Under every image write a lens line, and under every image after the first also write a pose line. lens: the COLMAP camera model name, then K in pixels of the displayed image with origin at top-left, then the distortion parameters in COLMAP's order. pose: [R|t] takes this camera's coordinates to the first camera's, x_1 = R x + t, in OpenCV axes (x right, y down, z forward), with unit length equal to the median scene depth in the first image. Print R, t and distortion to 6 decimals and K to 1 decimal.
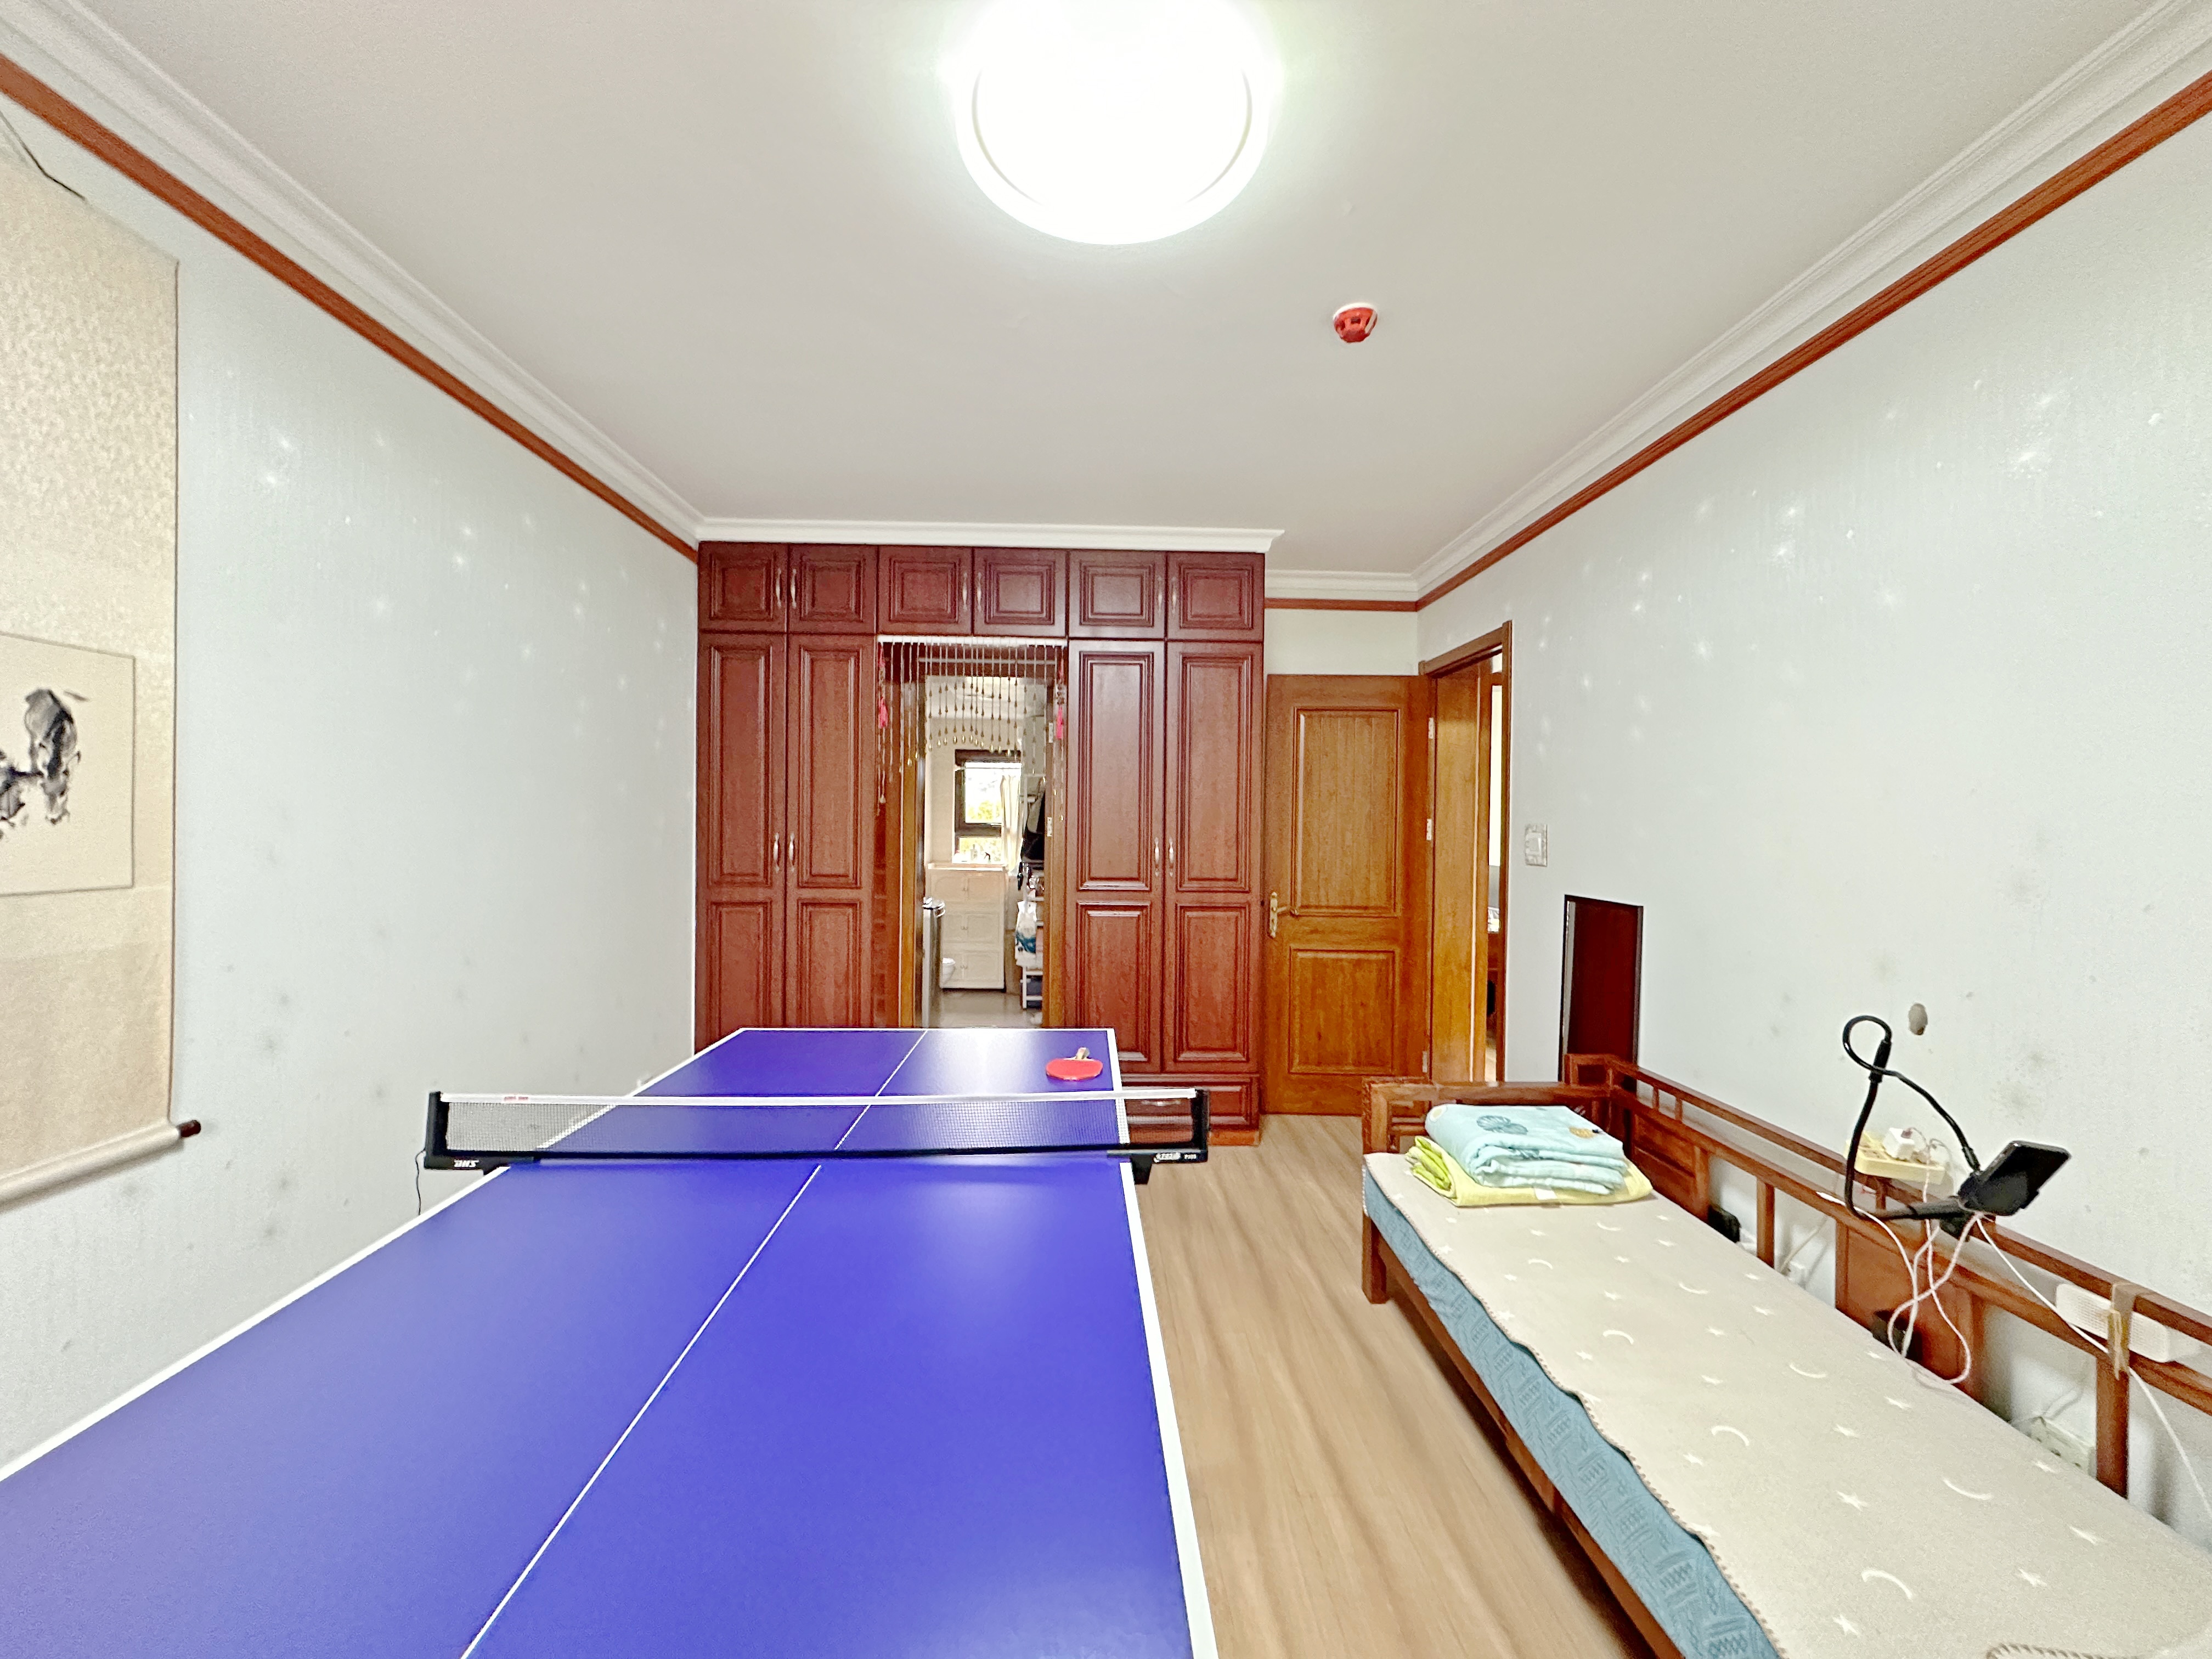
lens RADIAL K [[884.6, 0, 1107.1], [0, 884.6, 830.0], [0, 0, 1]] dist [0.004109, 0.000238]
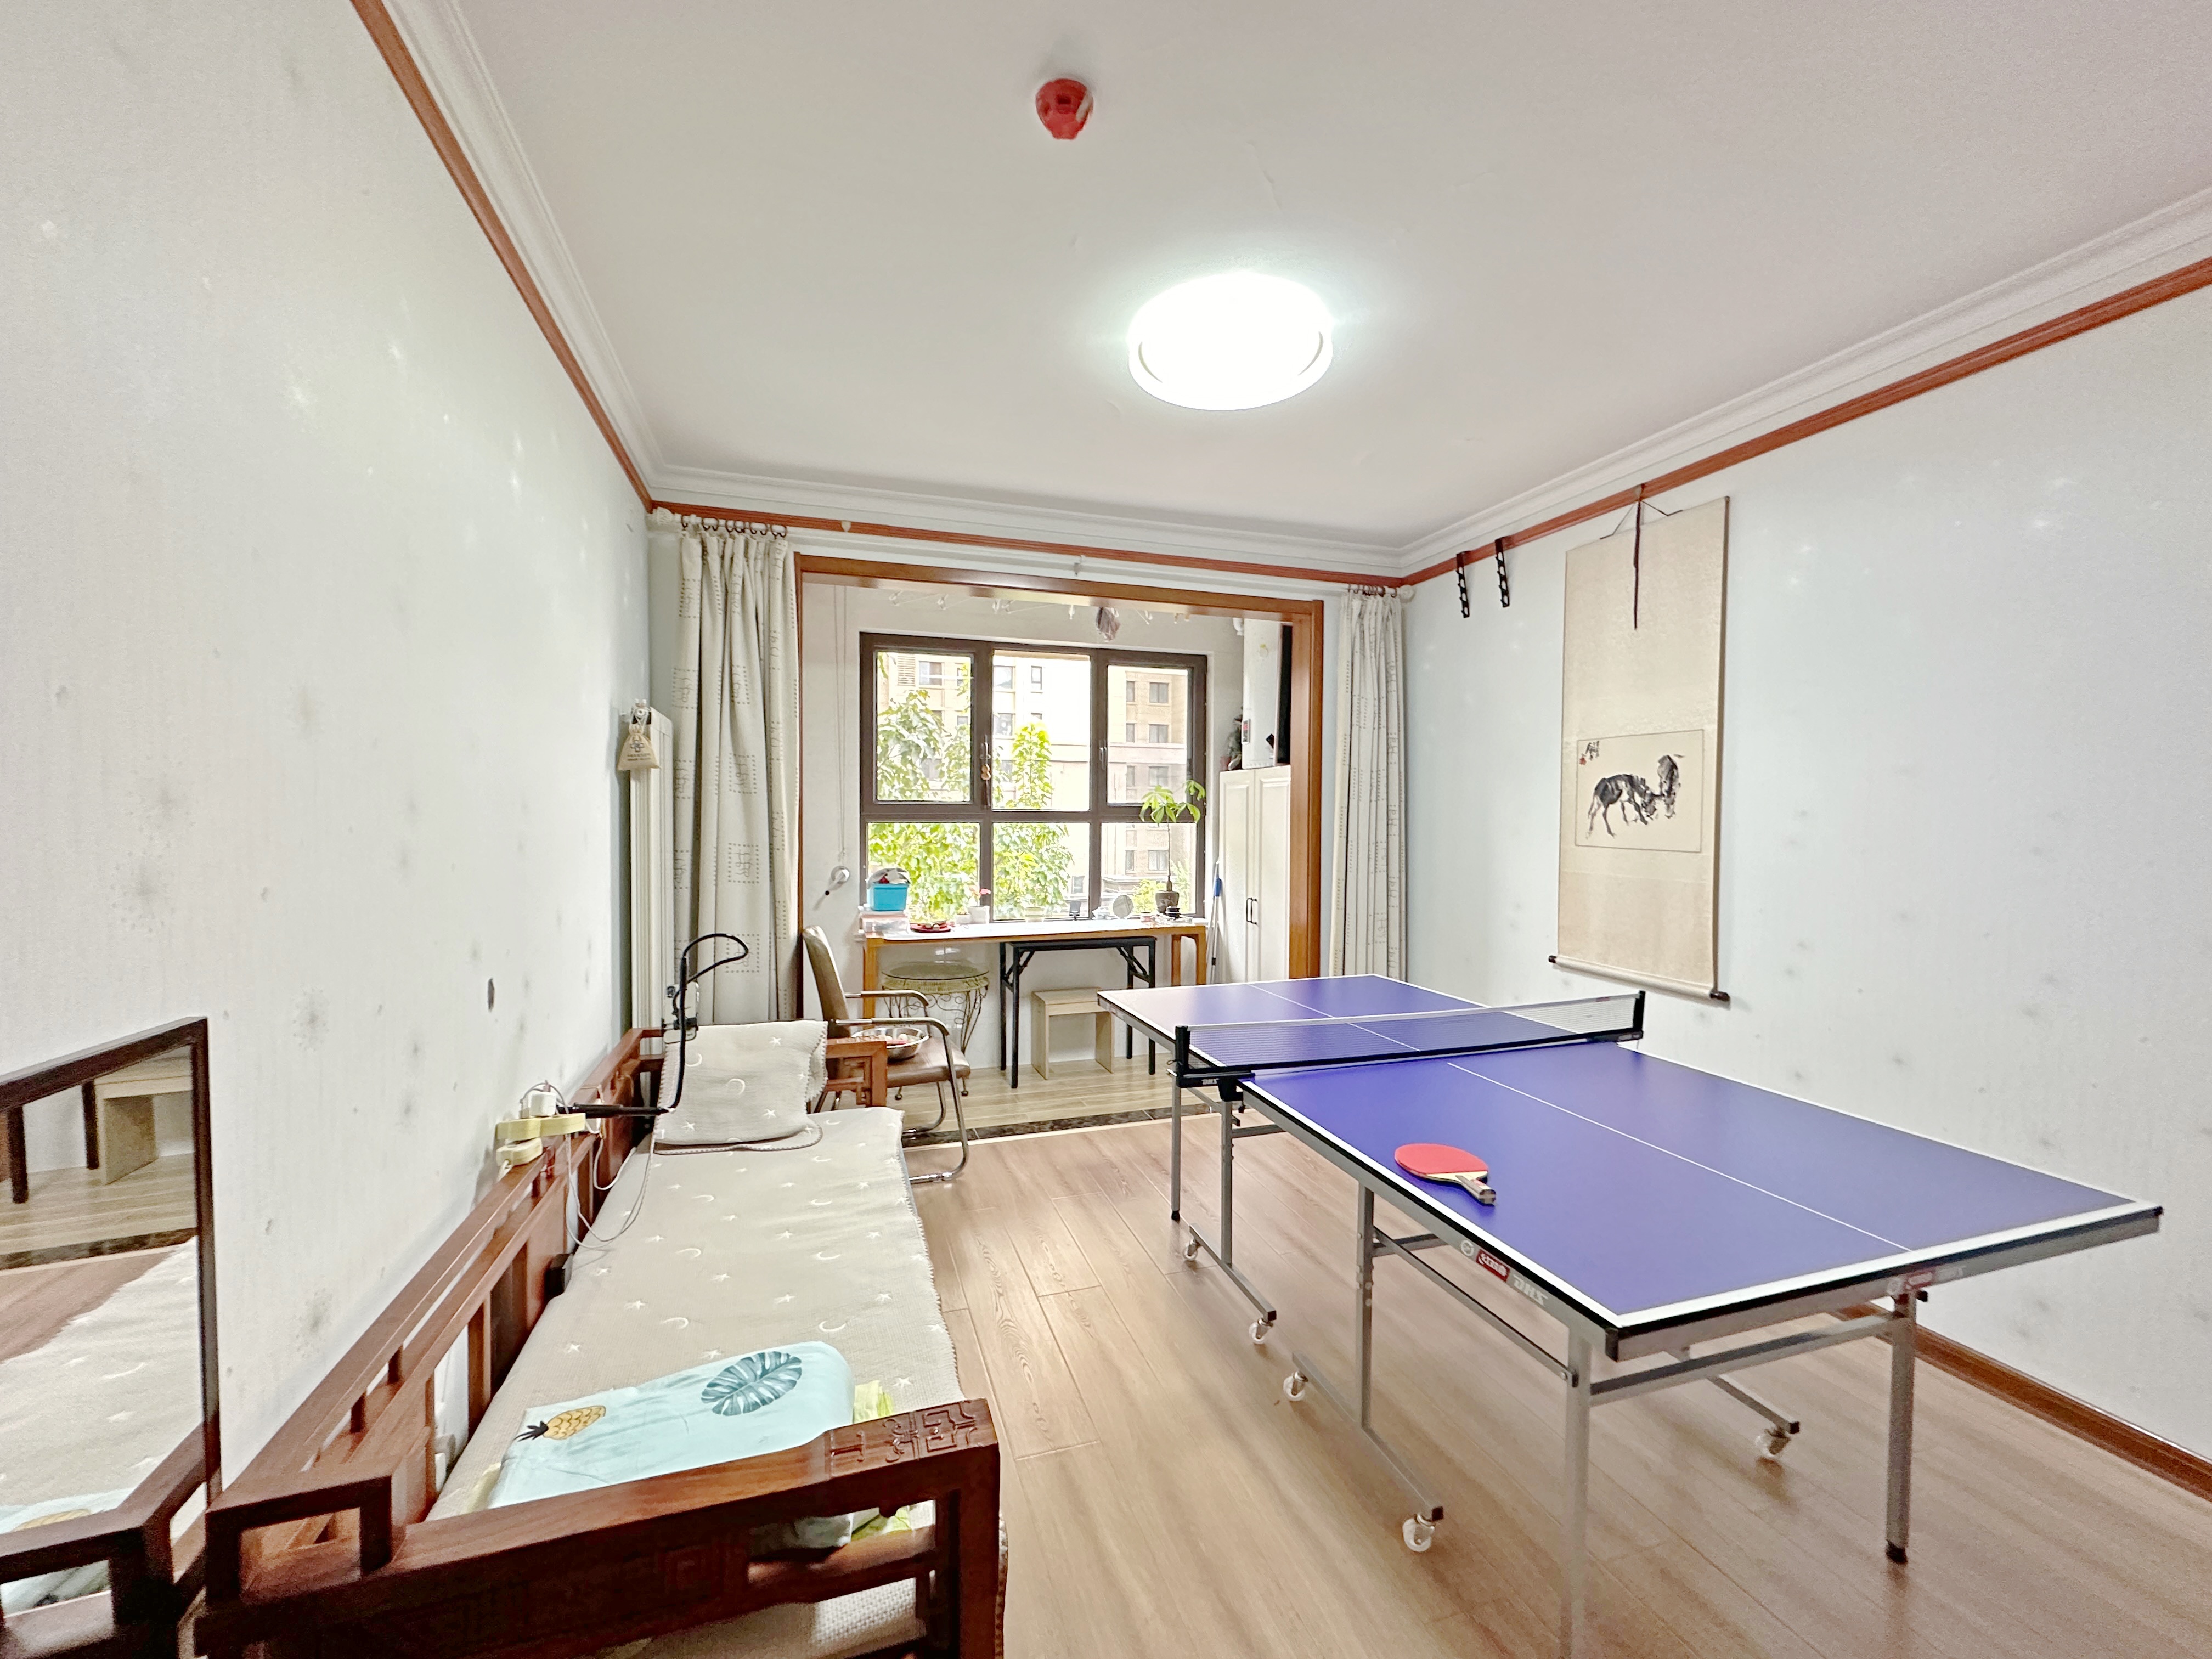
lens RADIAL K [[884.6, 0, 1098.9], [0, 884.6, 832.5], [0, 0, 1]] dist [0.004109, 0.000238]
pose [[-0.965561, -0.004219, -0.260141, 0.669715], [-0.010980, 0.999639, 0.024542, -0.010265], [0.259944, 0.026553, -0.965259, 2.688658]]
